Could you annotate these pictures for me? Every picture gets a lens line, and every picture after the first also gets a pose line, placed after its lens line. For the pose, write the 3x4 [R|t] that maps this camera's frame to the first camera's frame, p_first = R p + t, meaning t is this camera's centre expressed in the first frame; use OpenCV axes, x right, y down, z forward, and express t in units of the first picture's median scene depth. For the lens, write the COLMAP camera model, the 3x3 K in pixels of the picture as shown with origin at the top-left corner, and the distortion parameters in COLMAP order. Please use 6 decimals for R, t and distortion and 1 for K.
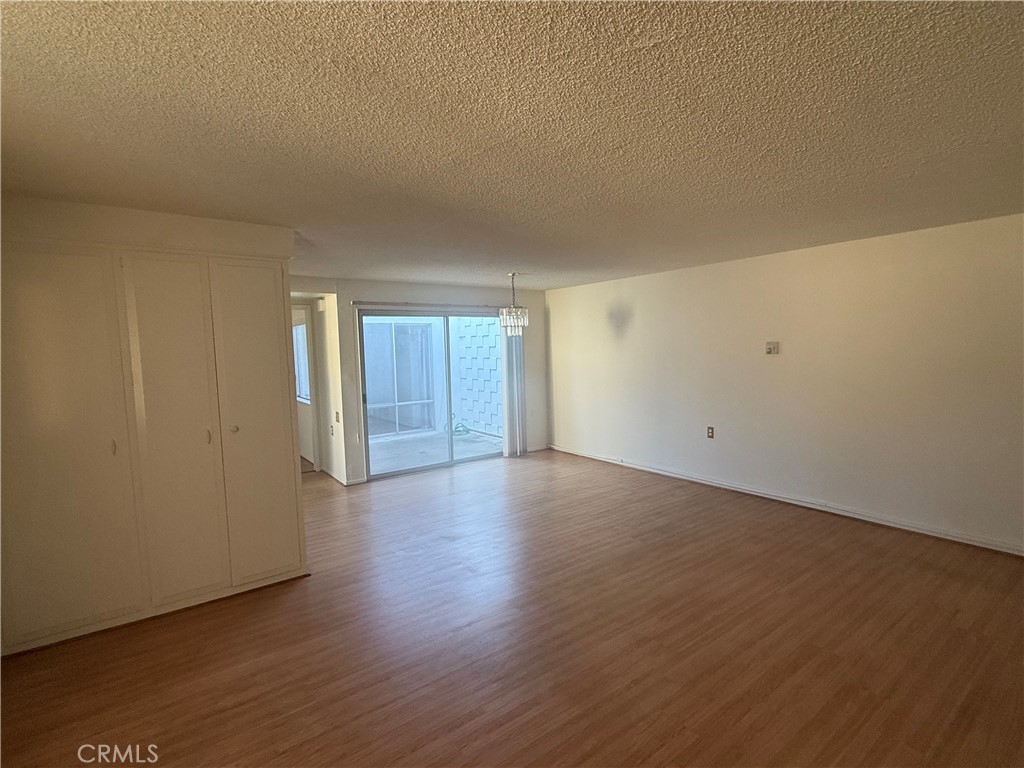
lens RADIAL K [[495.5, 0, 512.0], [0, 495.5, 388.7], [0, 0, 1]] dist [-0.003990, 0.000203]
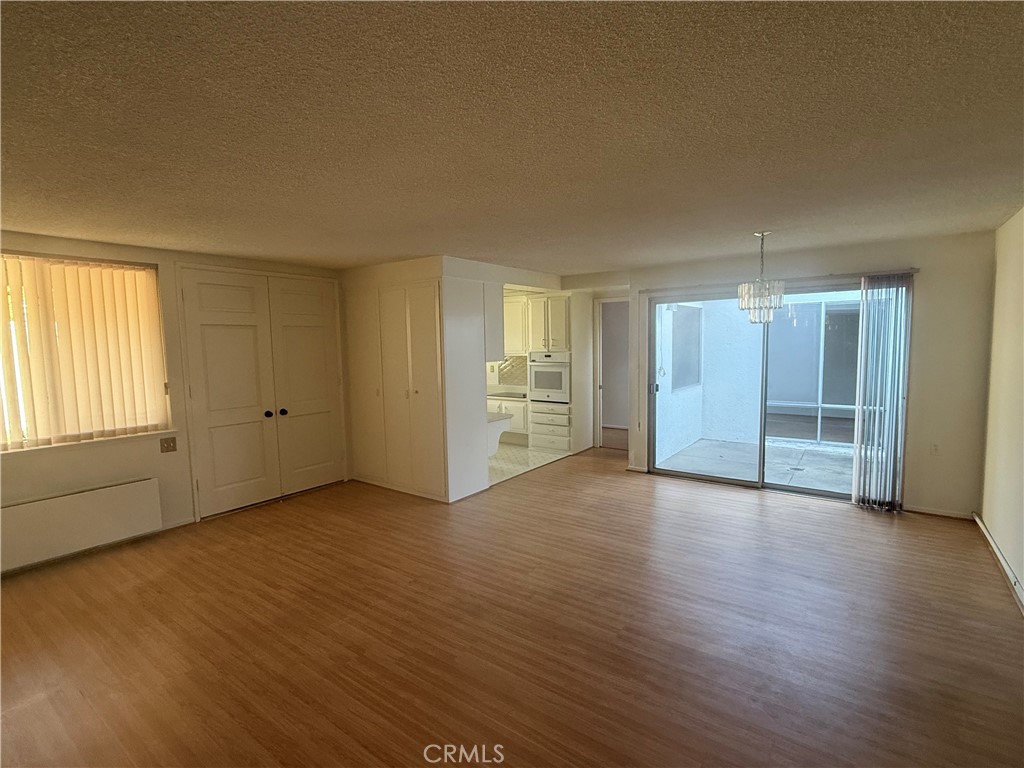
lens RADIAL K [[495.5, 0, 510.2], [0, 495.5, 380.0], [0, 0, 1]] dist [-0.003990, 0.000203]
pose [[0.294705, 0.092286, -0.951121, 0.490387], [-0.069377, 0.994765, 0.075024, -0.045550], [0.953066, 0.043877, 0.299565, 0.385339]]
